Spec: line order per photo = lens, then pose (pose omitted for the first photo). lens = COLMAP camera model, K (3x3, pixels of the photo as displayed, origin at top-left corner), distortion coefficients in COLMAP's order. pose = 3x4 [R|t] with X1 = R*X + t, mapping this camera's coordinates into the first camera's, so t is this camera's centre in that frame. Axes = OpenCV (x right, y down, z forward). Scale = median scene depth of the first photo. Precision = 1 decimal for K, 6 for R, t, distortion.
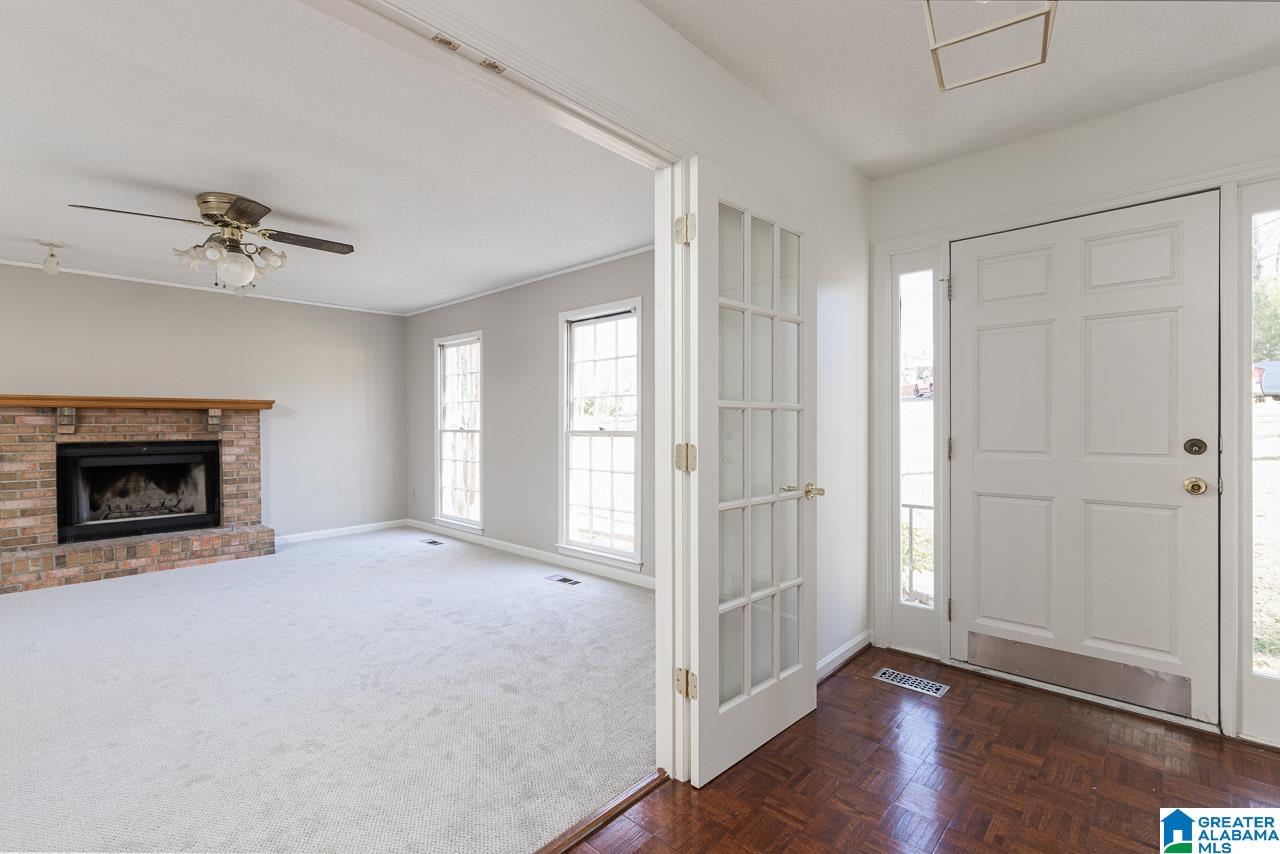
lens RADIAL K [[586.6, 0, 636.2], [0, 586.6, 424.4], [0, 0, 1]] dist [0.008810, -0.002462]
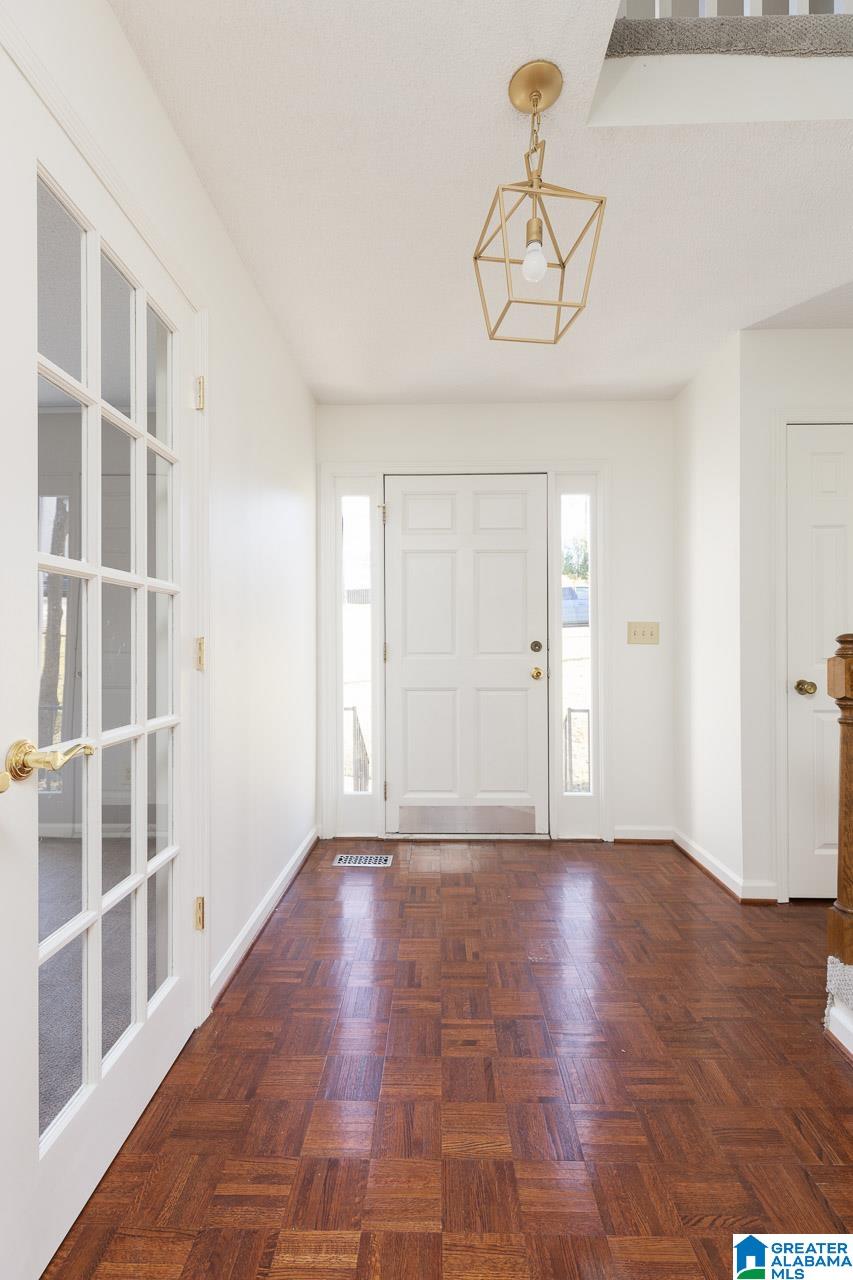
lens RADIAL K [[586.6, 0, 425.6], [0, 586.6, 641.4], [0, 0, 1]] dist [0.008810, -0.002462]
pose [[0.742804, 0.003101, 0.669501, -0.108476], [0.001514, 0.999979, -0.006312, 0.016189], [-0.669507, 0.005702, 0.742784, 0.050389]]
